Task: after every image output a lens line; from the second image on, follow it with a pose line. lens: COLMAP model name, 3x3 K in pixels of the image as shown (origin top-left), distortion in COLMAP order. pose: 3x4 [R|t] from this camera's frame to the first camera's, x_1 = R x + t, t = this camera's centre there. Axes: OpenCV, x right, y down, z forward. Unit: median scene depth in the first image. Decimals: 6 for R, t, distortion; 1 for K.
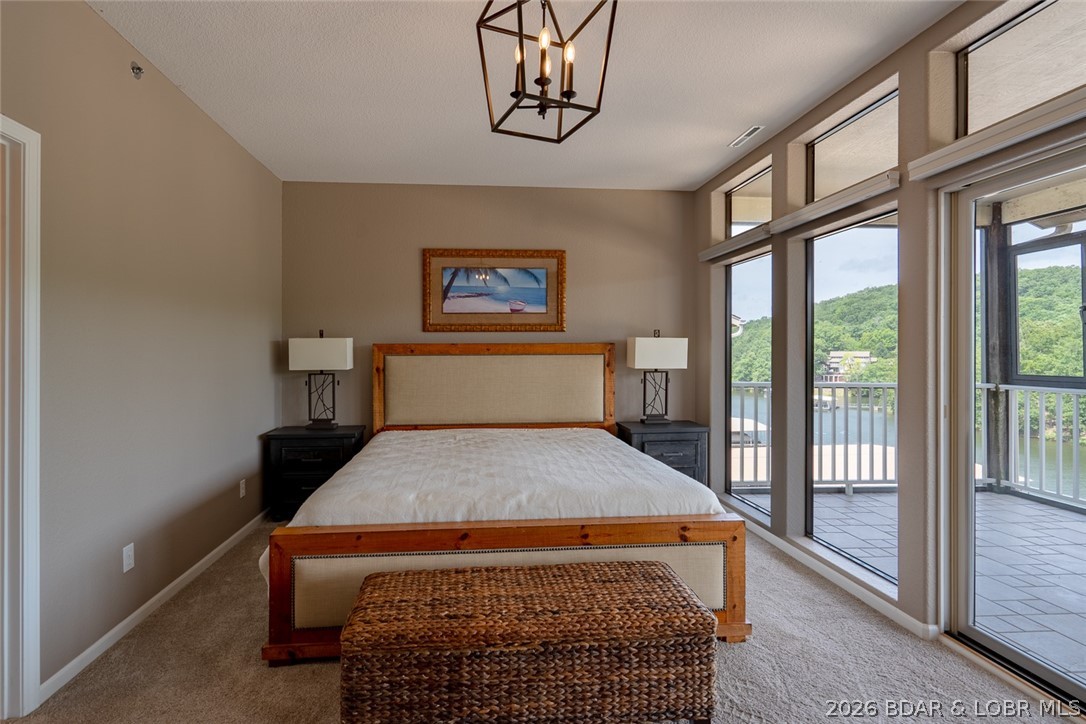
lens RADIAL K [[505.8, 0, 540.8], [0, 505.8, 352.2], [0, 0, 1]] dist [-0.021151, 0.021352]
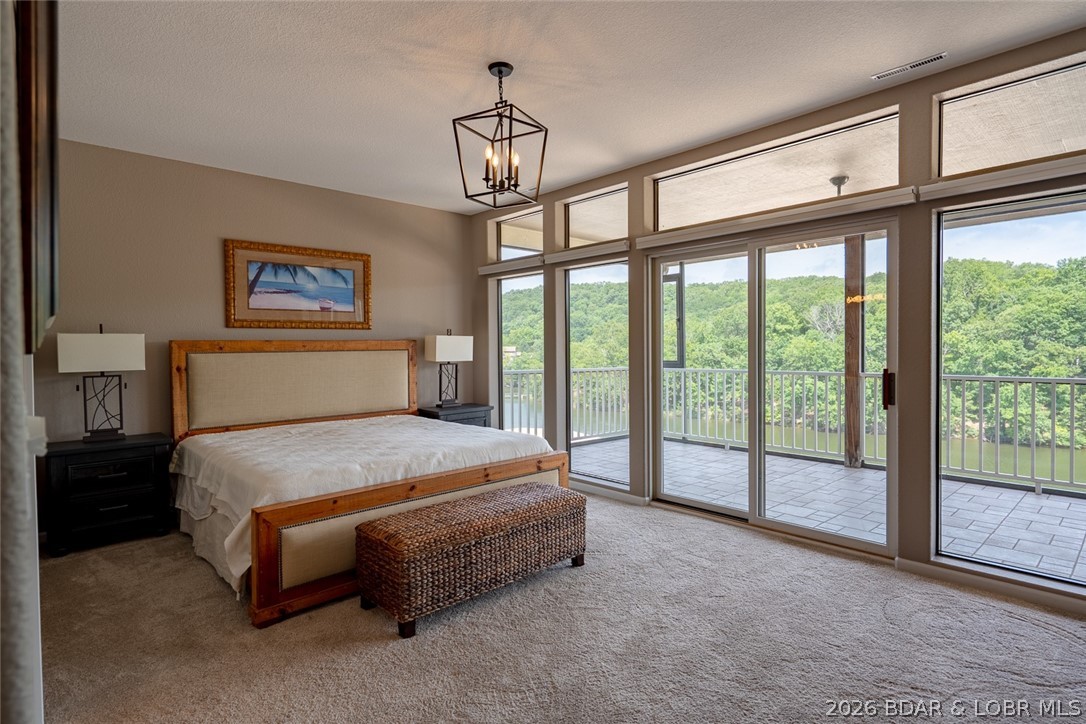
lens RADIAL K [[582.2, 0, 543.0], [0, 582.2, 362.0], [0, 0, 1]] dist [0.017925, 0.000270]
pose [[0.780400, -0.022157, 0.624887, -0.468672], [0.007337, 0.999628, 0.026281, -0.000903], [-0.625237, -0.015924, 0.780273, -0.225434]]
